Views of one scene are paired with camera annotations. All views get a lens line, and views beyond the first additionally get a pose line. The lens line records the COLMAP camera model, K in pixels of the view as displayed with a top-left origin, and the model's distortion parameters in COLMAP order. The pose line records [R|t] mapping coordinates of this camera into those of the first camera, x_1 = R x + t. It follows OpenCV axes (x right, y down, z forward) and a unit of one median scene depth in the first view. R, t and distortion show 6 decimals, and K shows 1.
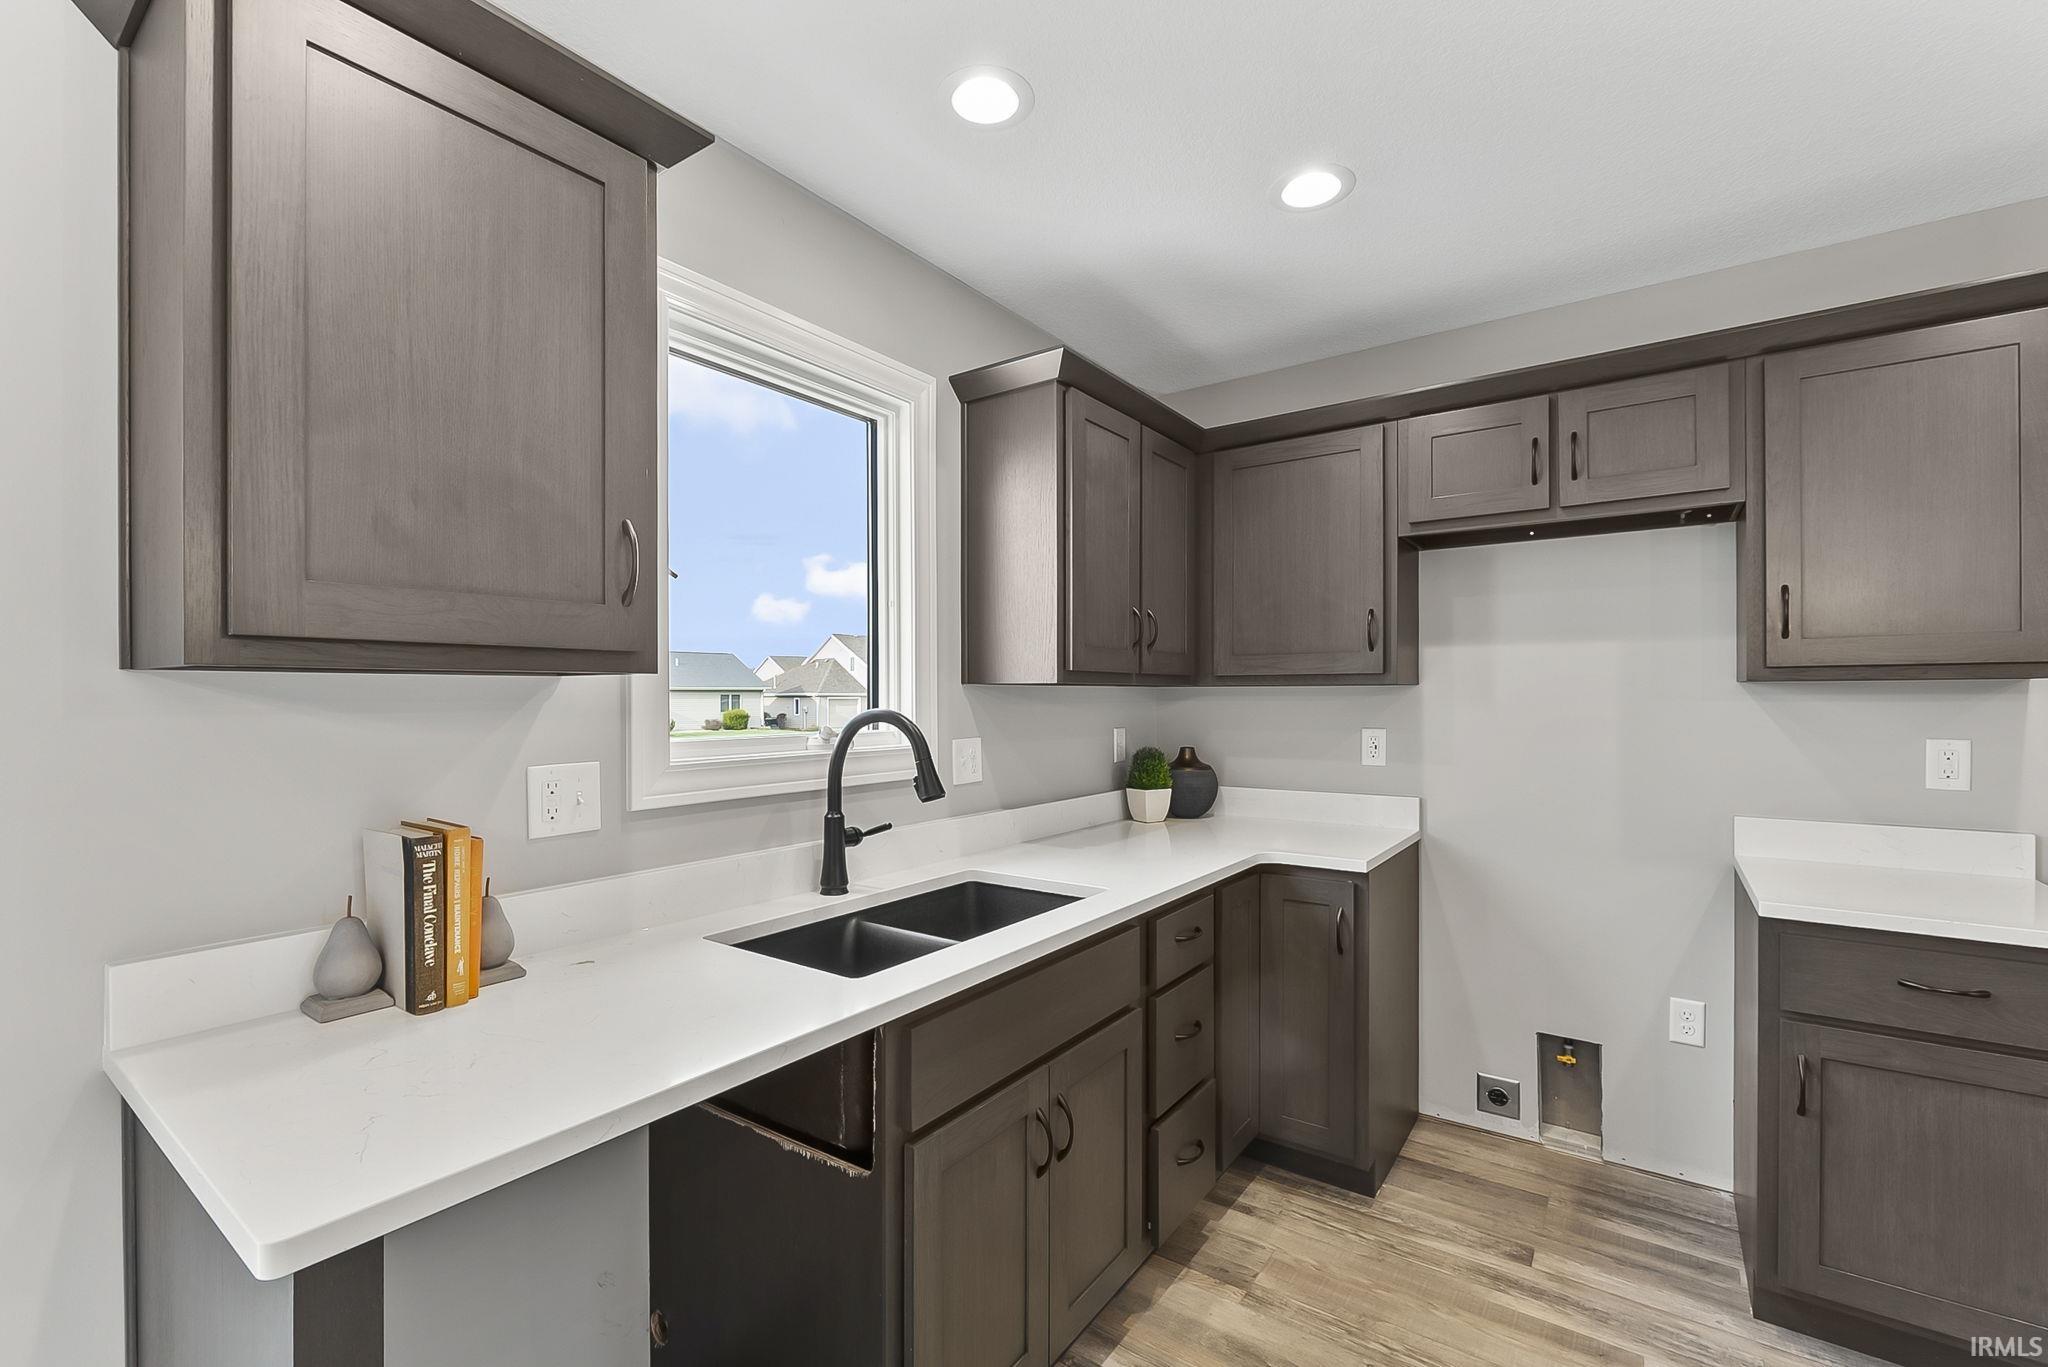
lens RADIAL K [[869.8, 0, 1017.3], [0, 869.8, 698.7], [0, 0, 1]] dist [-0.002749, -0.000320]
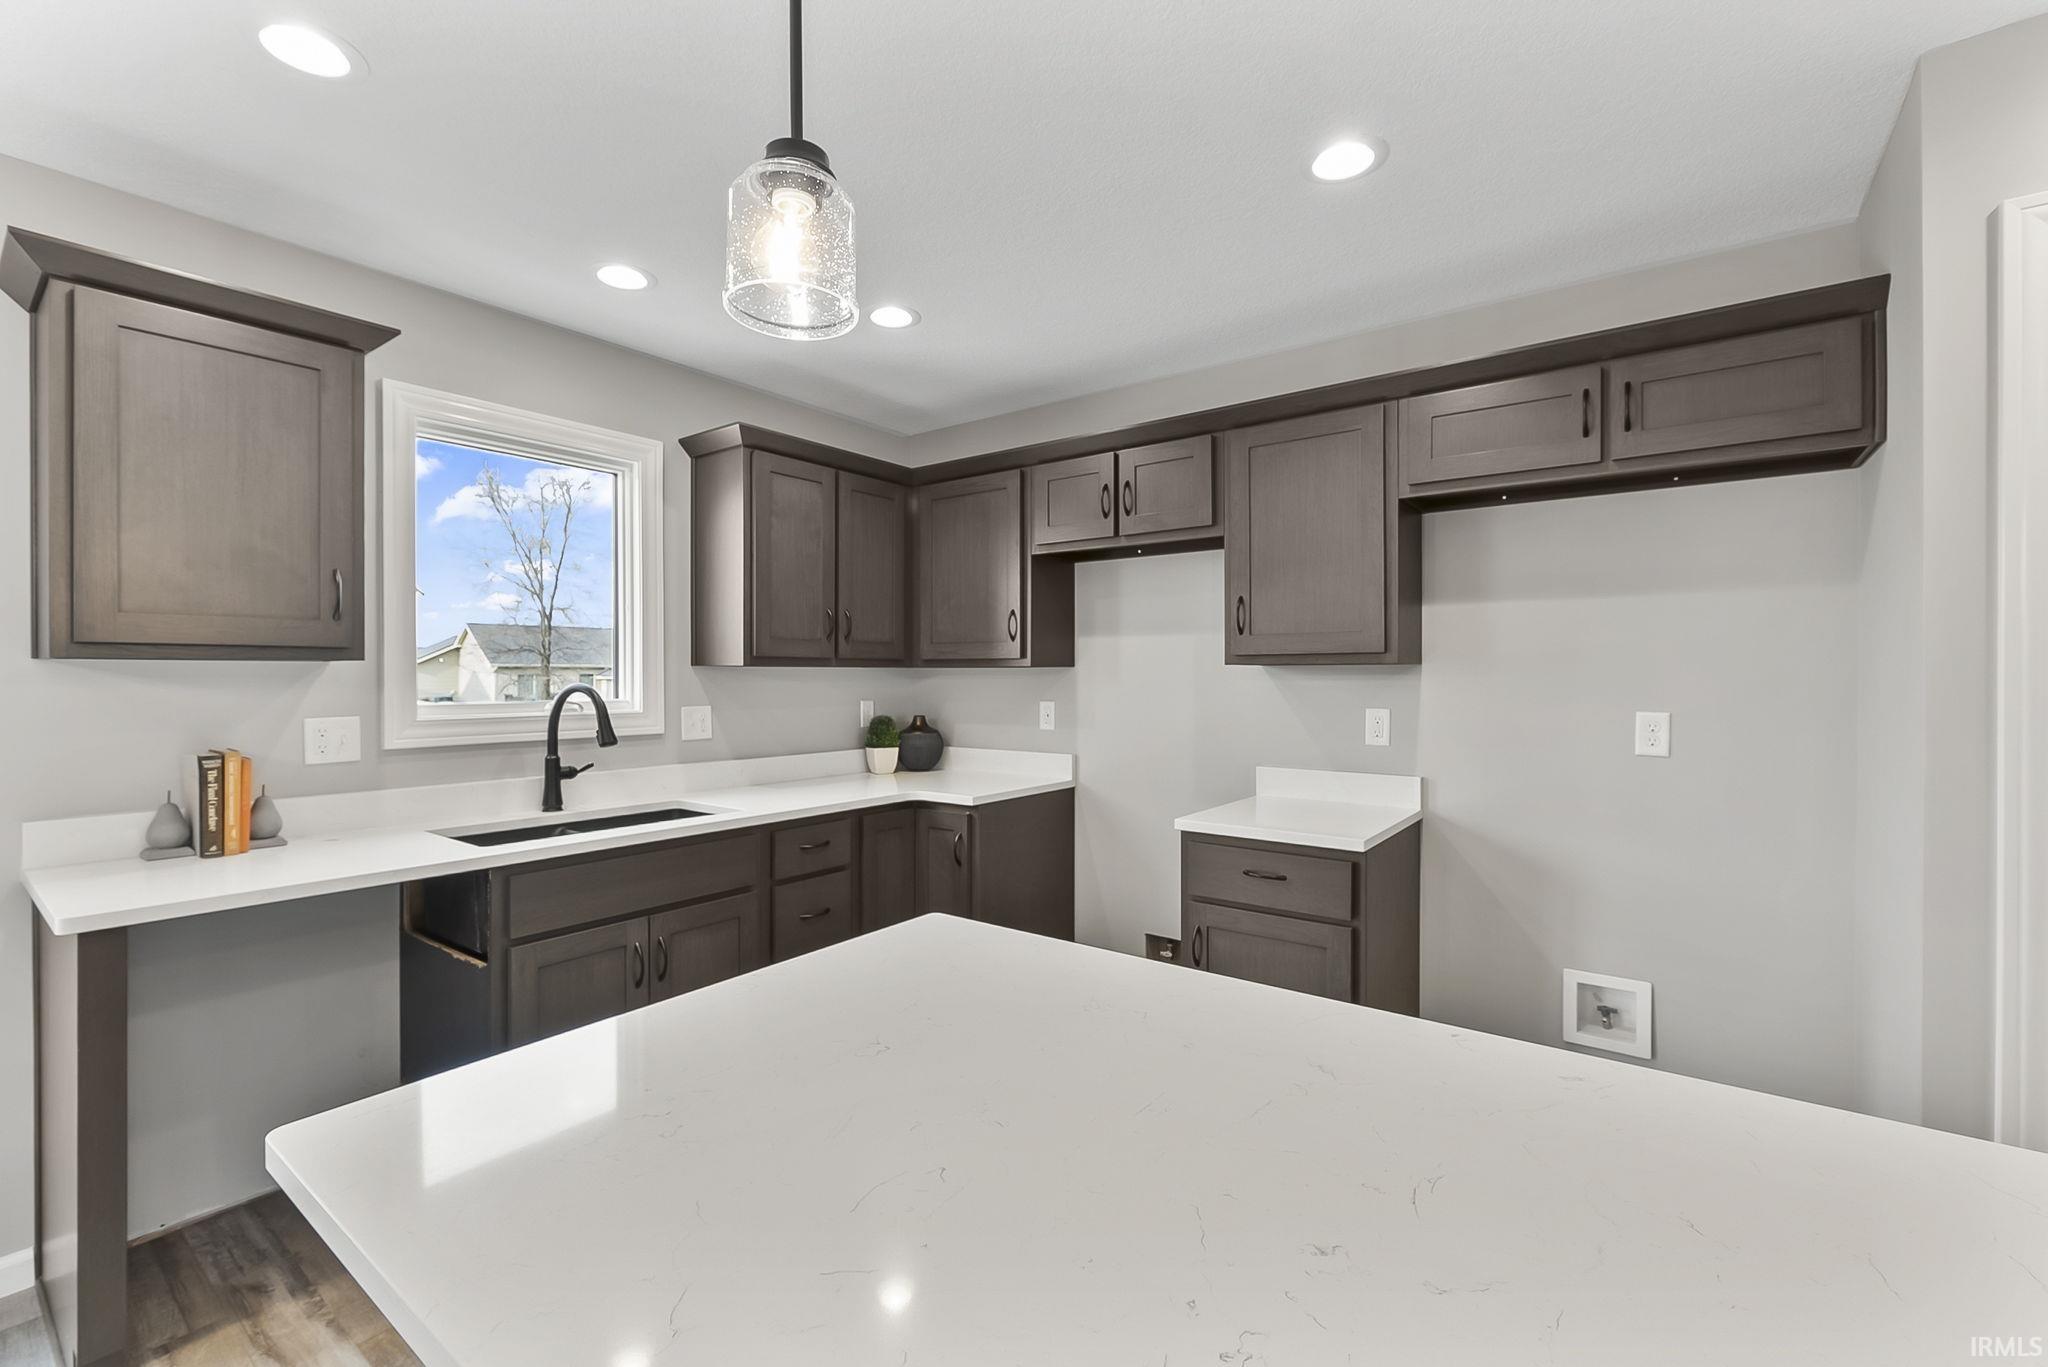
lens RADIAL K [[867.8, 0, 1014.8], [0, 867.8, 681.4], [0, 0, 1]] dist [-0.003416, -0.000324]
pose [[0.999713, 0.002656, -0.023812, 0.579009], [-0.002552, 0.999987, 0.004365, -0.000001], [0.023824, -0.004303, 0.999707, -0.410026]]
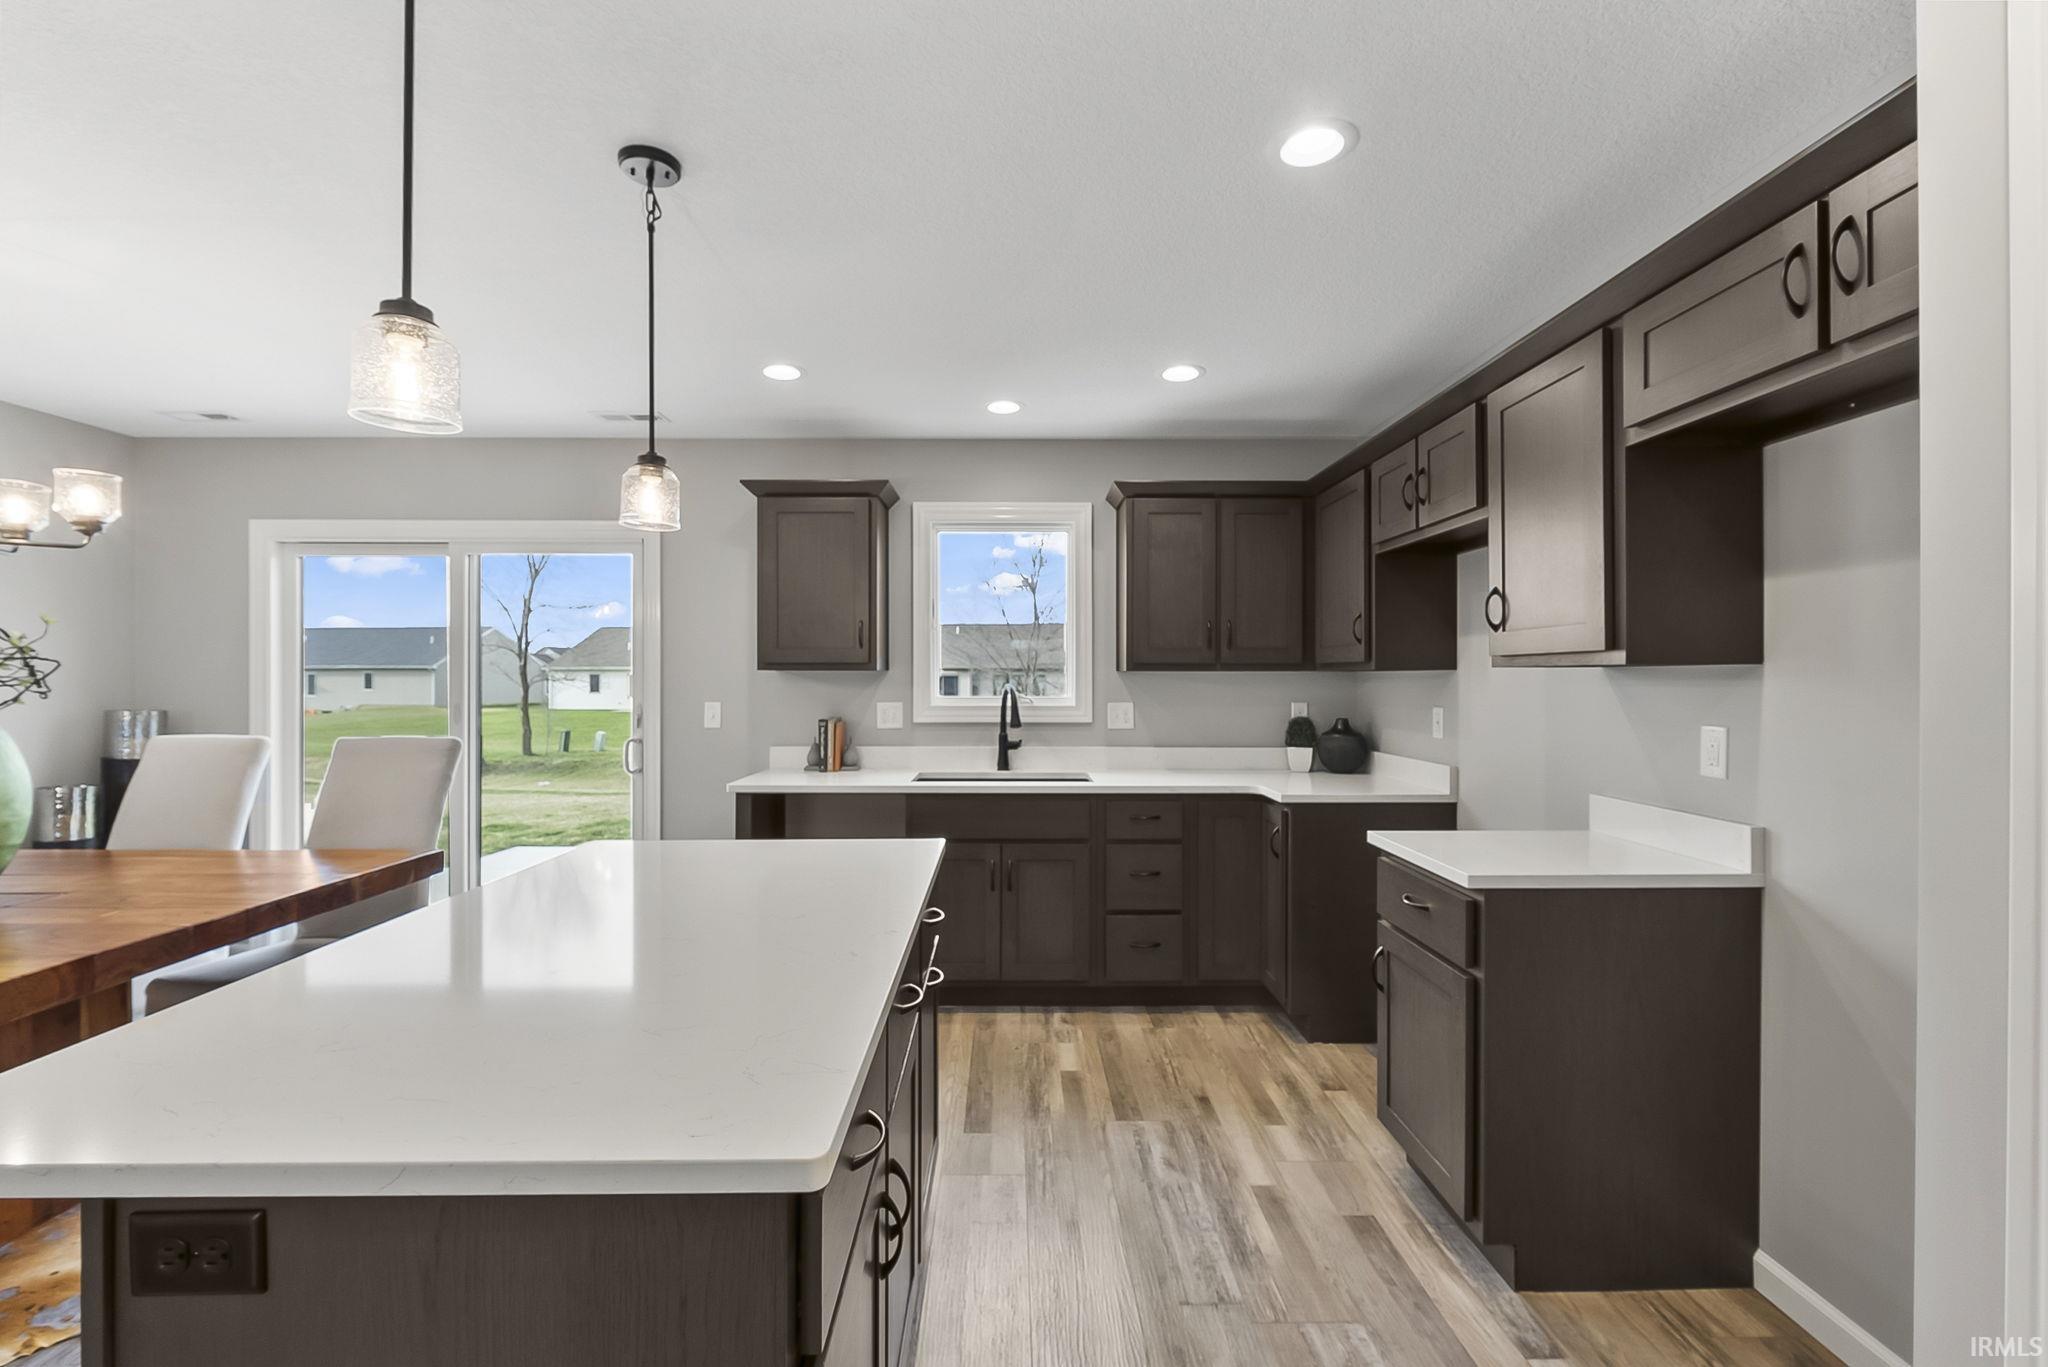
lens RADIAL K [[881.4, 0, 1020.6], [0, 881.4, 679.8], [0, 0, 1]] dist [-0.001999, -0.000253]
pose [[0.590883, 0.005045, -0.806741, 1.530127], [-0.004049, 0.999986, 0.003288, -0.005965], [0.806747, 0.001324, 0.590896, -0.239004]]
